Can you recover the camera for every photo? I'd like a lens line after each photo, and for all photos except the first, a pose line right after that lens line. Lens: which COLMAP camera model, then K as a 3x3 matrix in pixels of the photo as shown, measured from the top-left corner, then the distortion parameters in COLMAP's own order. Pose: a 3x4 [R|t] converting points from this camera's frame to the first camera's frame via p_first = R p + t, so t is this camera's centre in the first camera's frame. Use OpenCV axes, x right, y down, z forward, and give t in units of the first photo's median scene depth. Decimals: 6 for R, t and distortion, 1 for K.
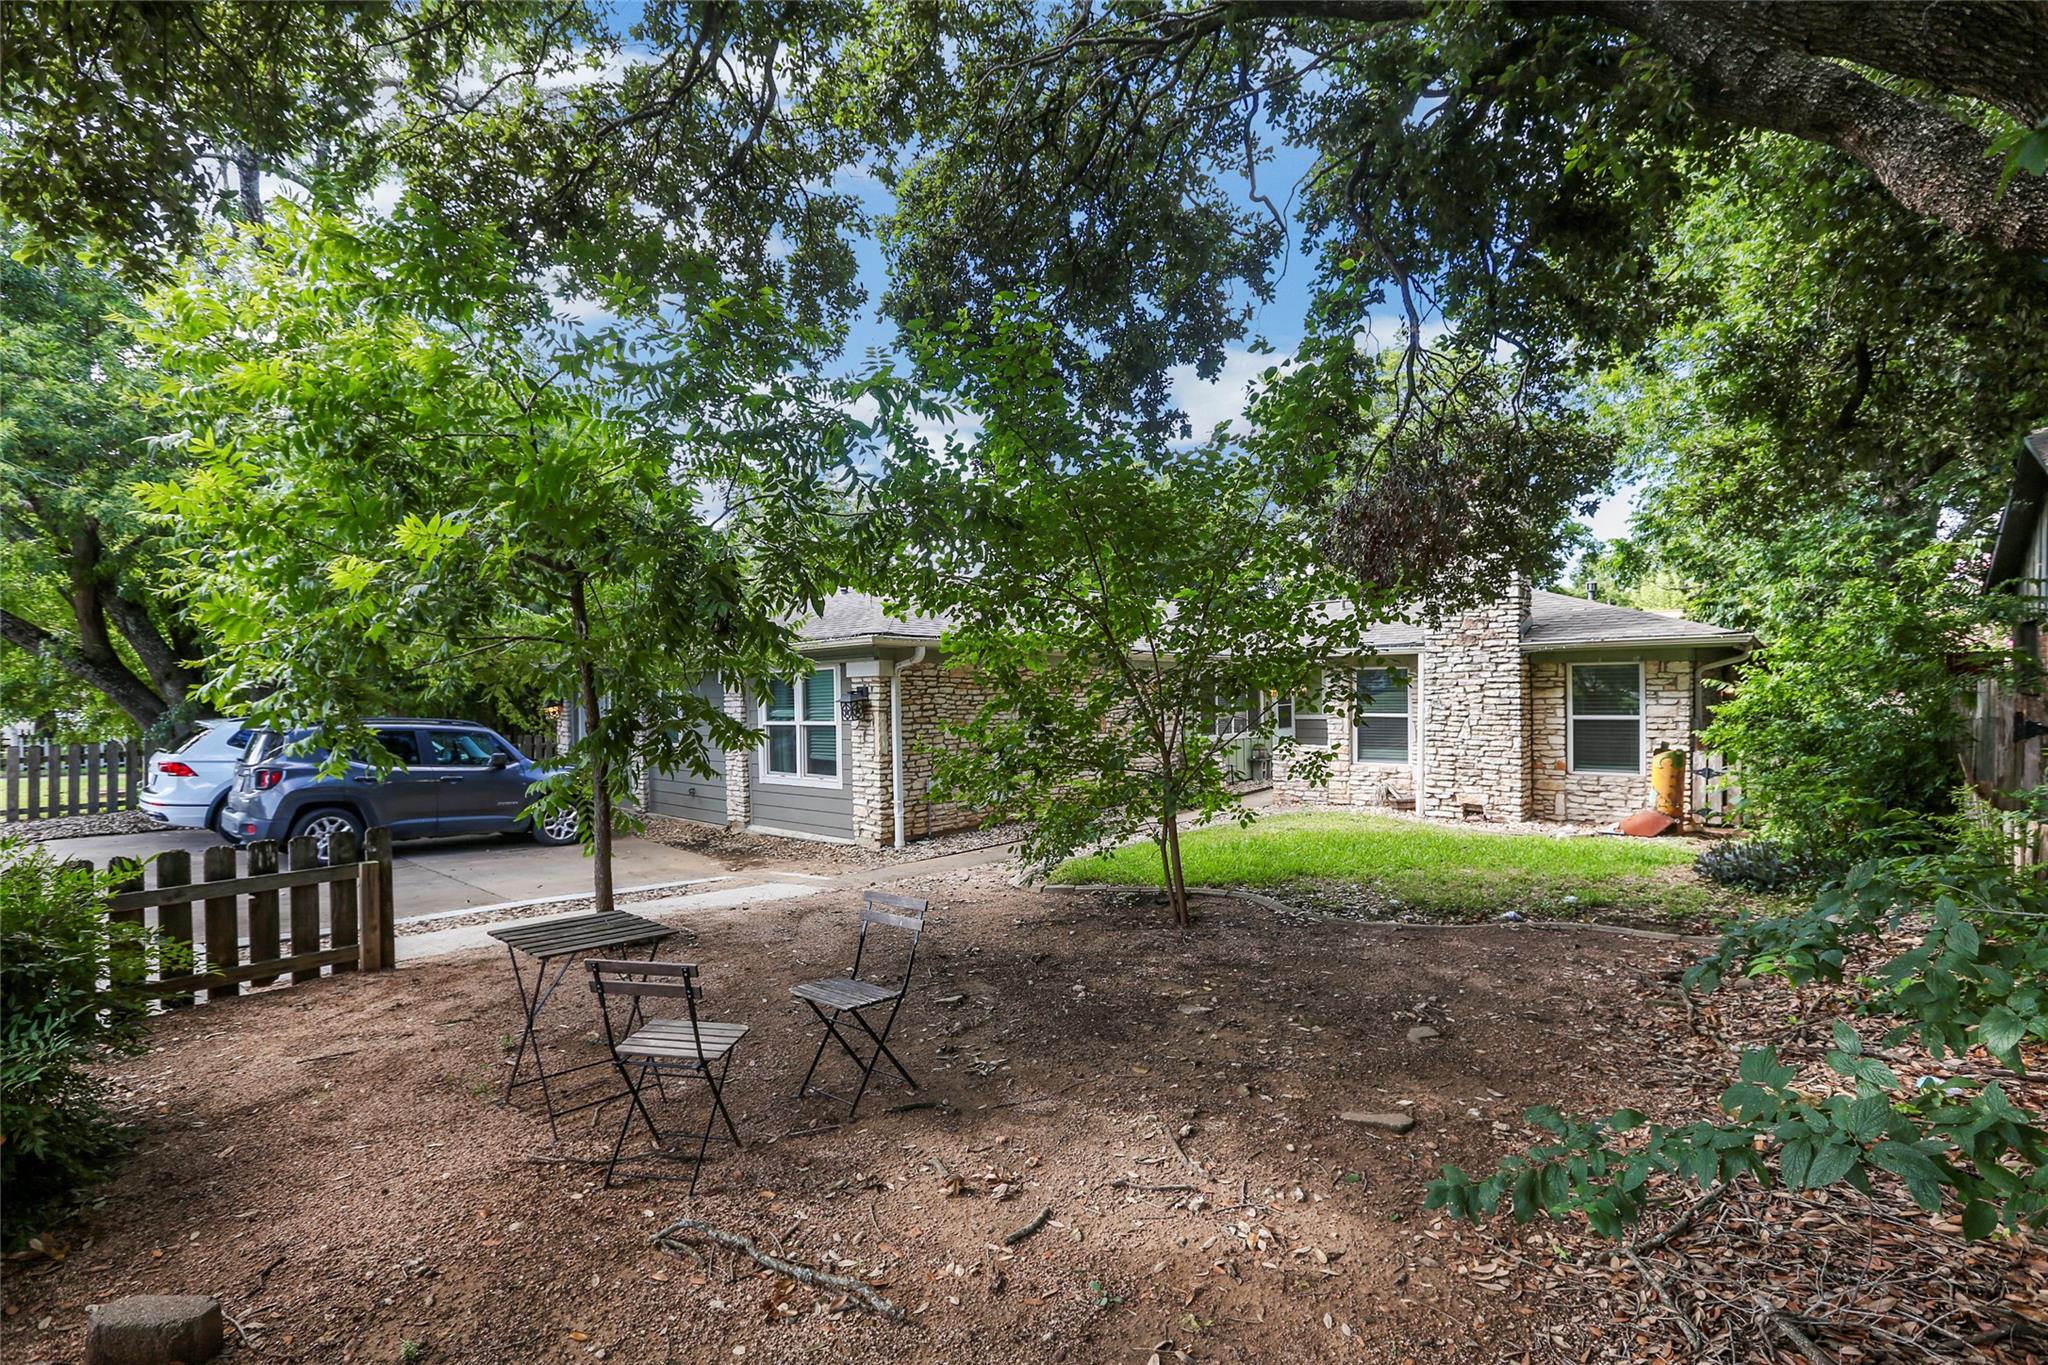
lens RADIAL K [[945.2, 0, 1024.0], [0, 945.2, 682.5], [0, 0, 1]] dist [0.002881, -0.000295]
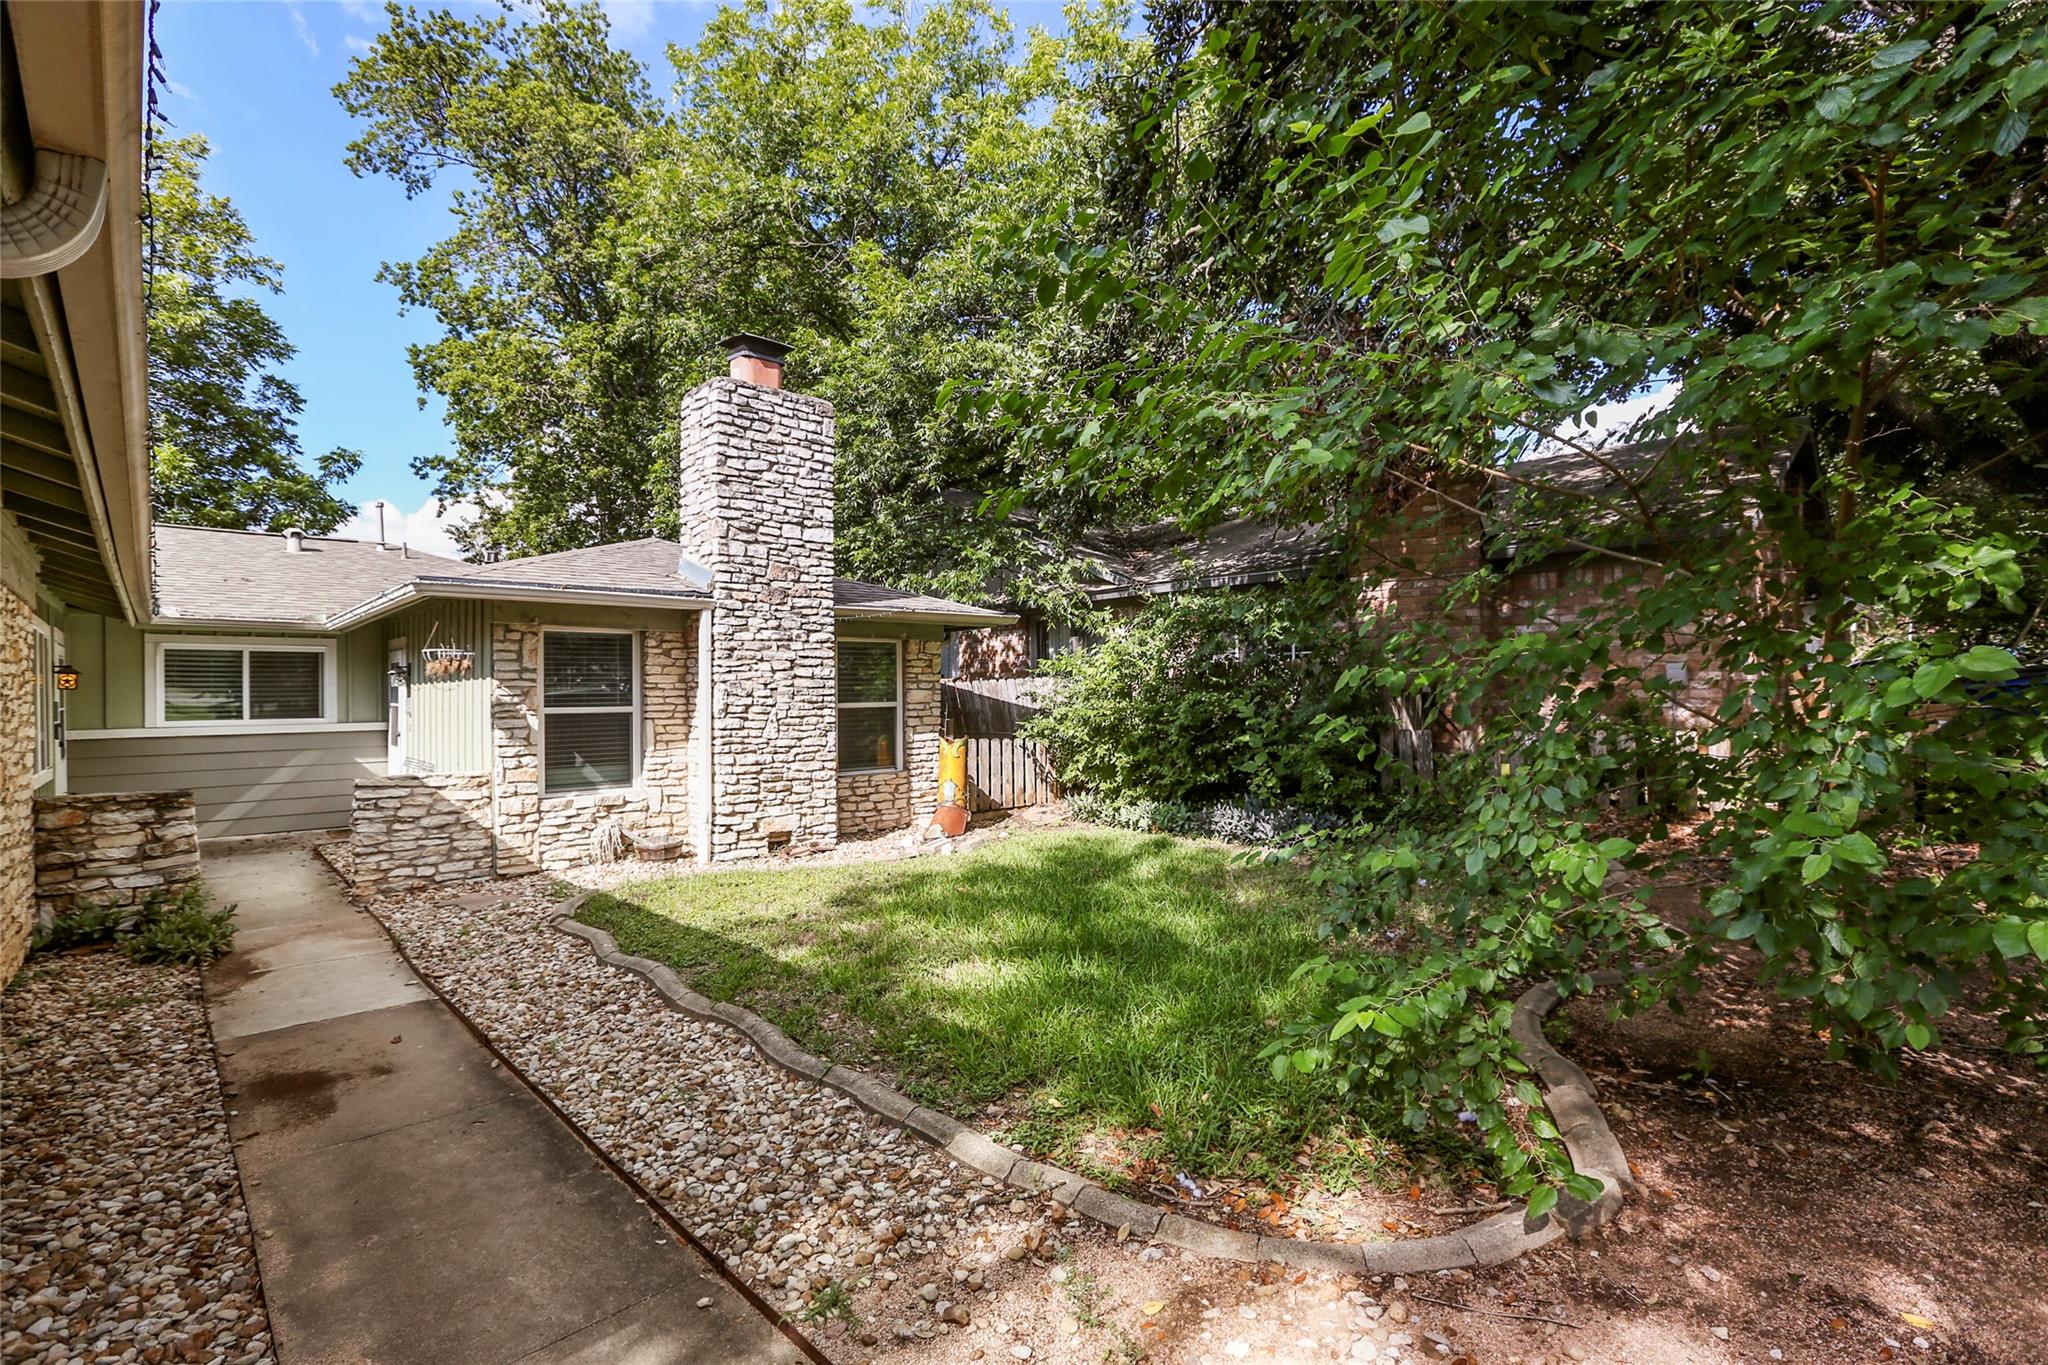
lens RADIAL K [[945.2, 0, 1024.0], [0, 945.2, 682.5], [0, 0, 1]] dist [0.002881, -0.000295]
pose [[0.120827, 0.020528, 0.992461, -0.194754], [0.003995, 0.999768, -0.021166, 0.034547], [-0.992666, 0.006522, 0.120717, 0.737653]]
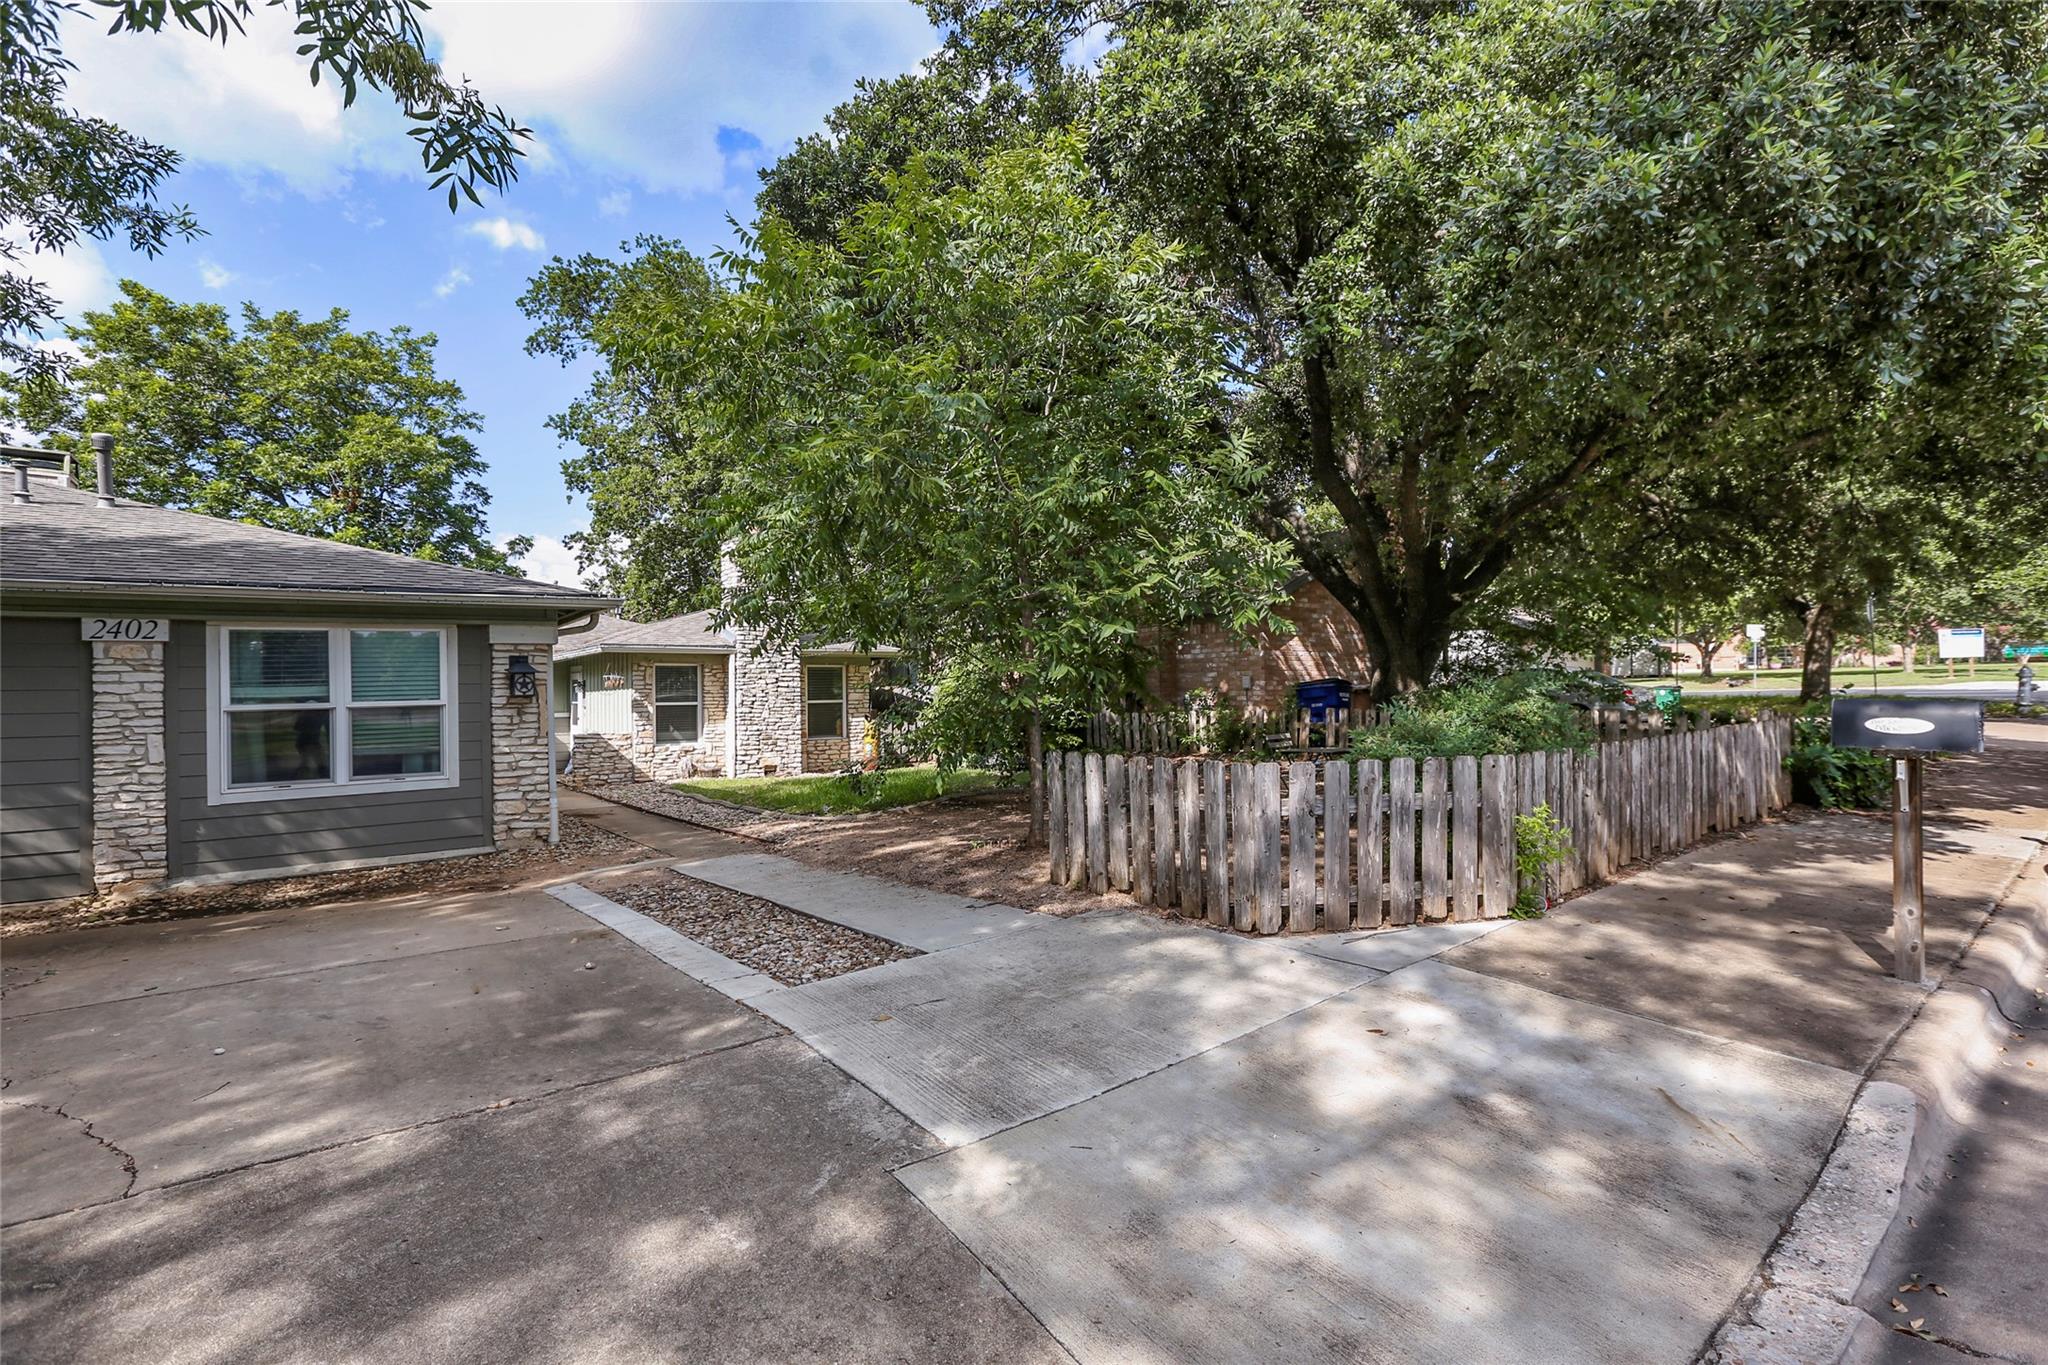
lens RADIAL K [[945.2, 0, 1024.0], [0, 945.2, 682.5], [0, 0, 1]] dist [0.002881, -0.000295]
pose [[0.207136, 0.023285, 0.978035, -0.785694], [0.007620, 0.999648, -0.025413, 0.046443], [-0.978282, 0.012716, 0.206886, 0.358971]]
